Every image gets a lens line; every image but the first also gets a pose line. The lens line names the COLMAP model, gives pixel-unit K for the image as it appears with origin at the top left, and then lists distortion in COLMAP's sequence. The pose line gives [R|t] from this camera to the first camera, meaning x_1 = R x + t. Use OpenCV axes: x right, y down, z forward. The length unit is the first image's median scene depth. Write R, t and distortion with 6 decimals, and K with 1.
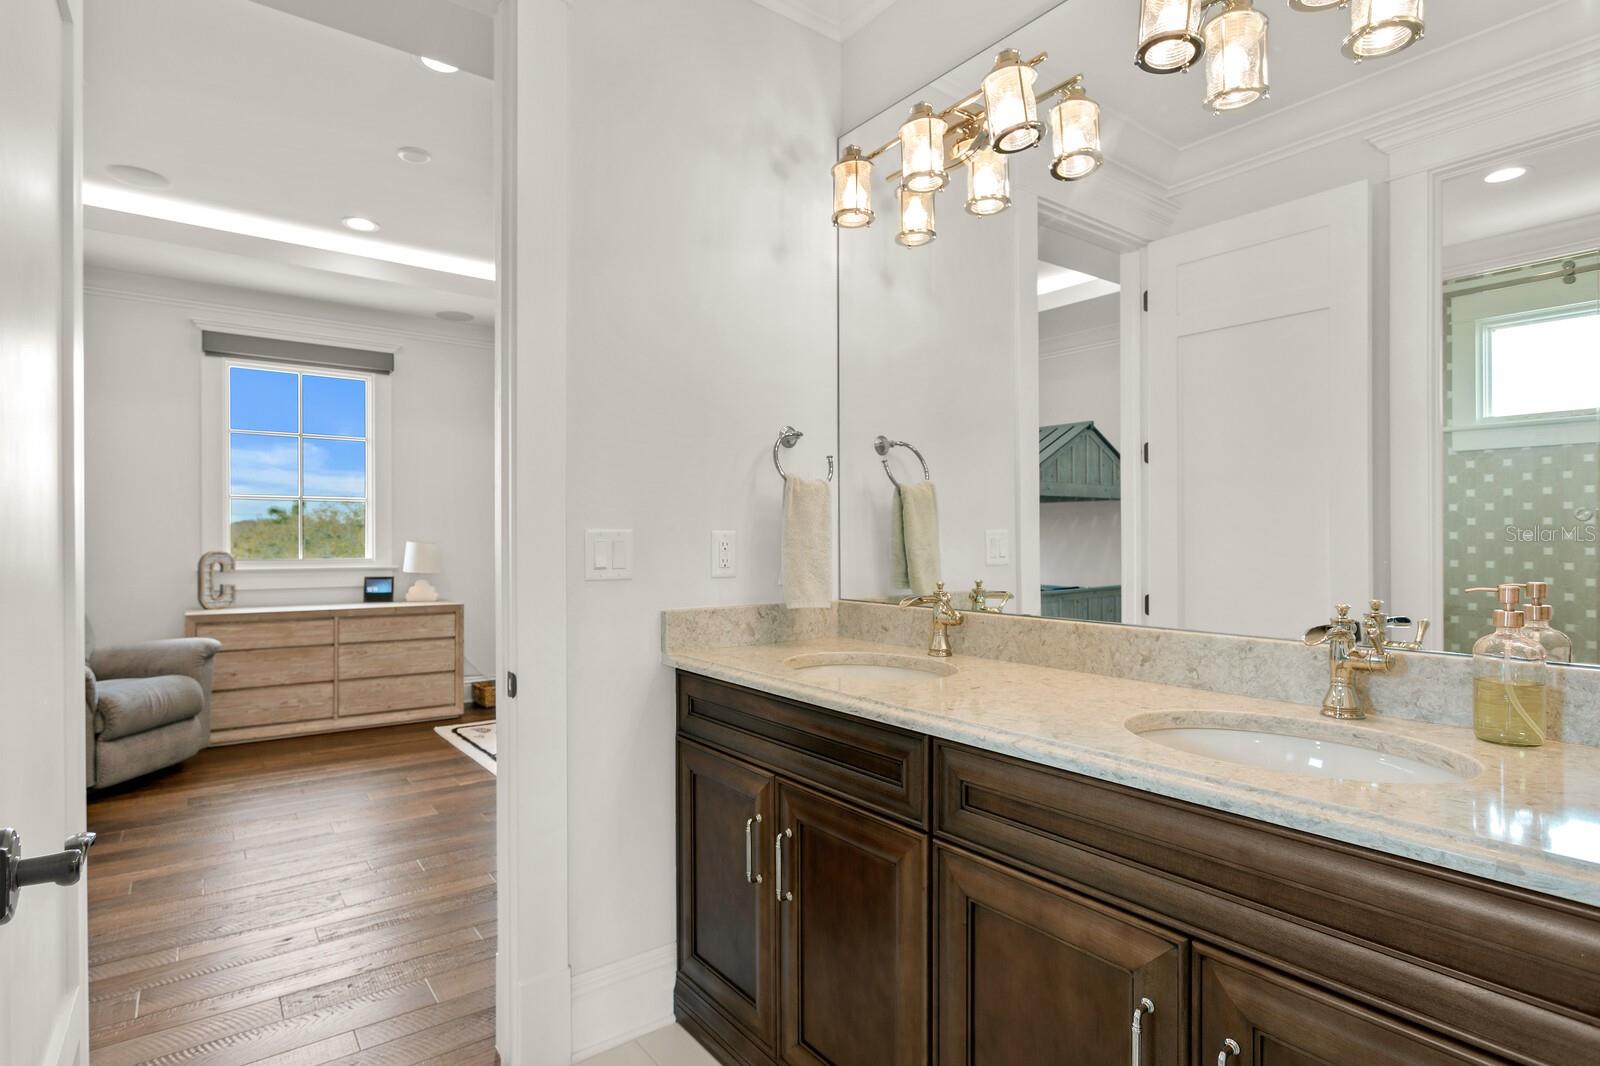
lens RADIAL K [[819.0, 0, 798.7], [0, 819.0, 534.5], [0, 0, 1]] dist [-0.006650, 0.002060]
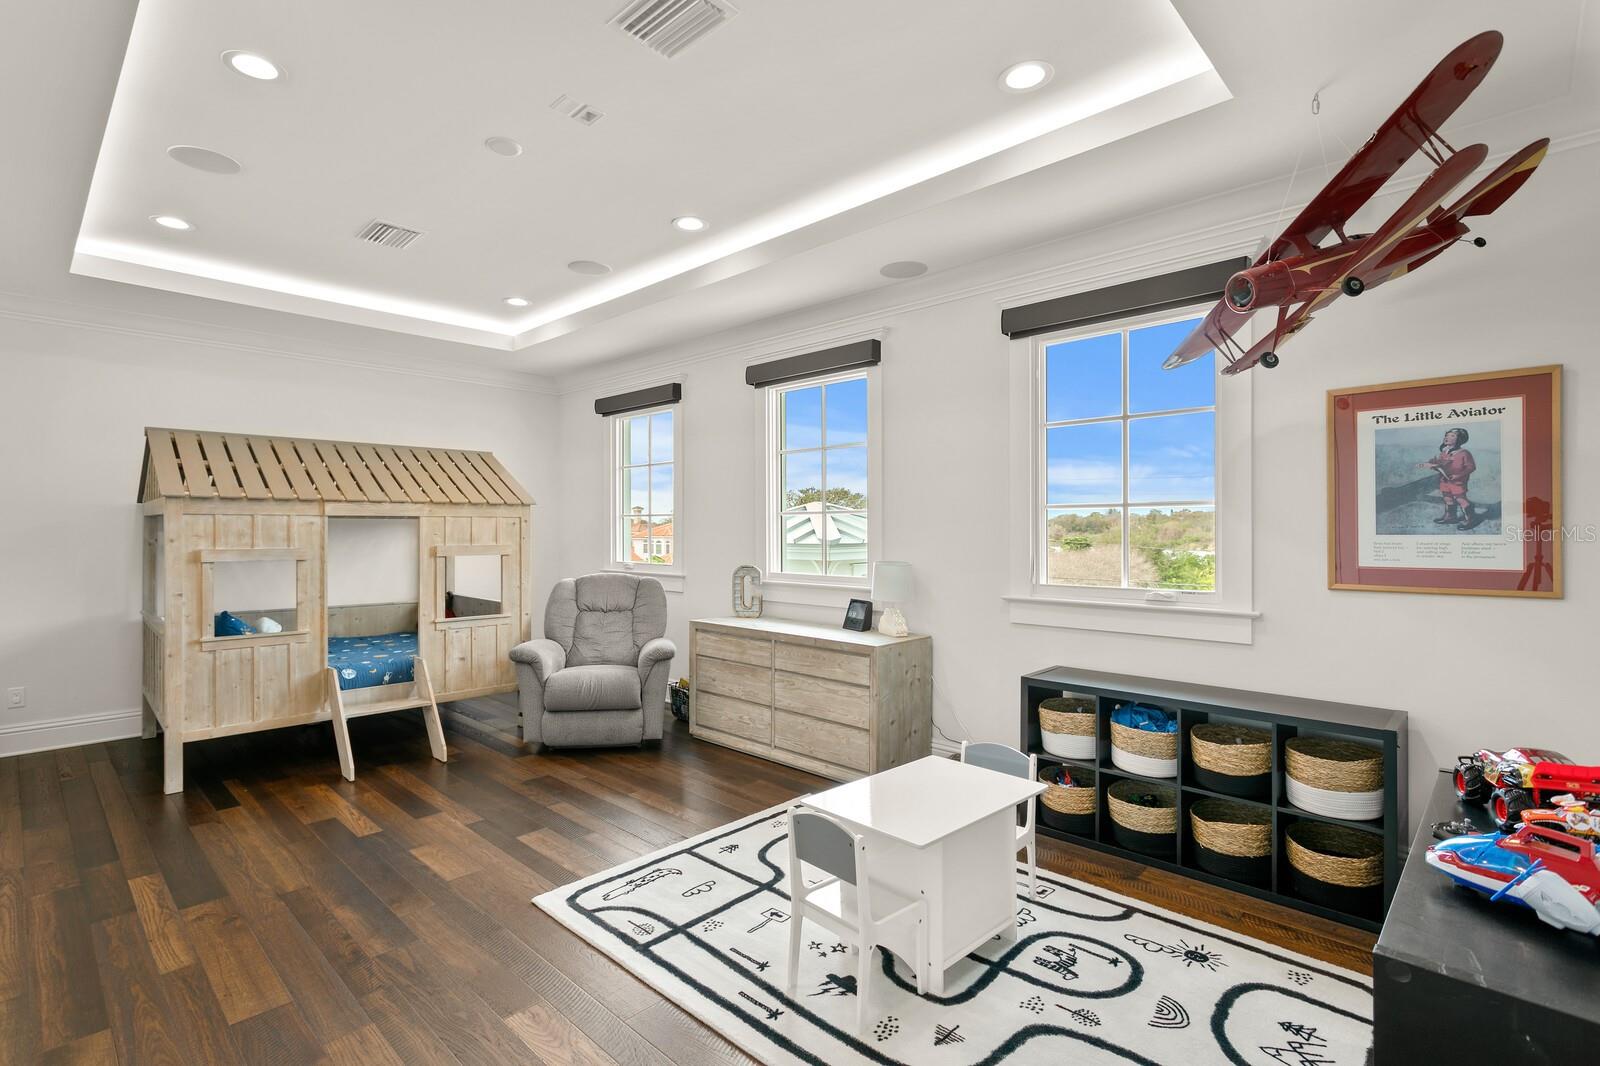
lens RADIAL K [[767.0, 0, 799.0], [0, 767.0, 530.8], [0, 0, 1]] dist [0.002822, -0.001622]
pose [[0.156531, 0.002089, -0.987671, 0.301080], [0.003574, 0.999990, 0.002681, -0.026277], [0.987667, -0.003950, 0.156522, 0.859789]]
